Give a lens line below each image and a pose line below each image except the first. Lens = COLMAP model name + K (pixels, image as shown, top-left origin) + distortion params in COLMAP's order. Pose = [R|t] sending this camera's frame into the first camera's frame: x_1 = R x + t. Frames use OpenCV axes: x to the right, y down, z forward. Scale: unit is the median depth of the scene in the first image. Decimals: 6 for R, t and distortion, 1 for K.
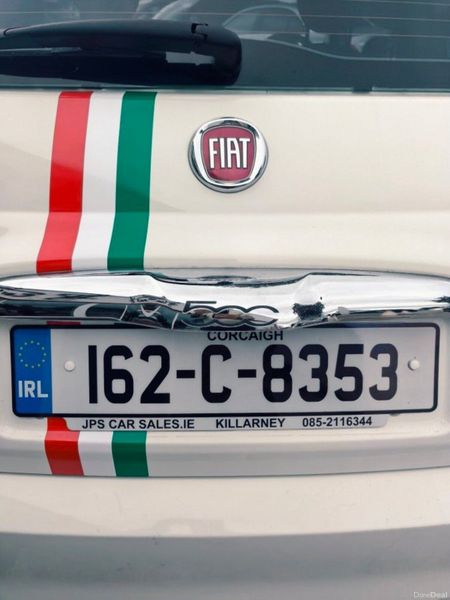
lens RADIAL K [[425.7, 0, 222.2], [0, 425.7, 318.8], [0, 0, 1]] dist [0.005310, -0.013977]
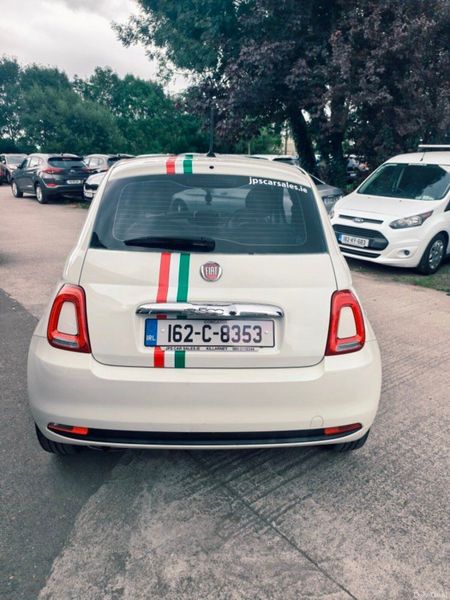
lens RADIAL K [[425.7, 0, 229.1], [0, 425.7, 297.8], [0, 0, 1]] dist [0.005310, -0.013977]
pose [[0.999123, 0.012454, 0.039981, 0.023725], [-0.001517, 0.964893, -0.262640, 0.733931], [-0.041848, 0.262349, 0.964065, -2.296858]]
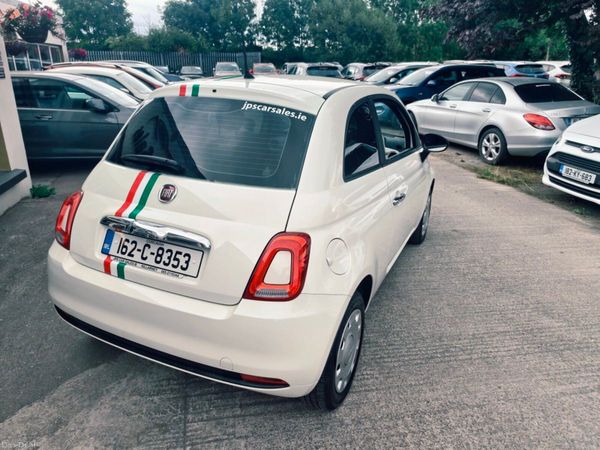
lens RADIAL K [[425.7, 0, 297.9], [0, 425.7, 222.6], [0, 0, 1]] dist [0.005310, -0.013977]
pose [[0.902986, 0.164665, -0.396866, 2.484605], [-0.247958, 0.954034, -0.168335, 0.177729], [0.350905, 0.250410, 0.902309, -1.804901]]
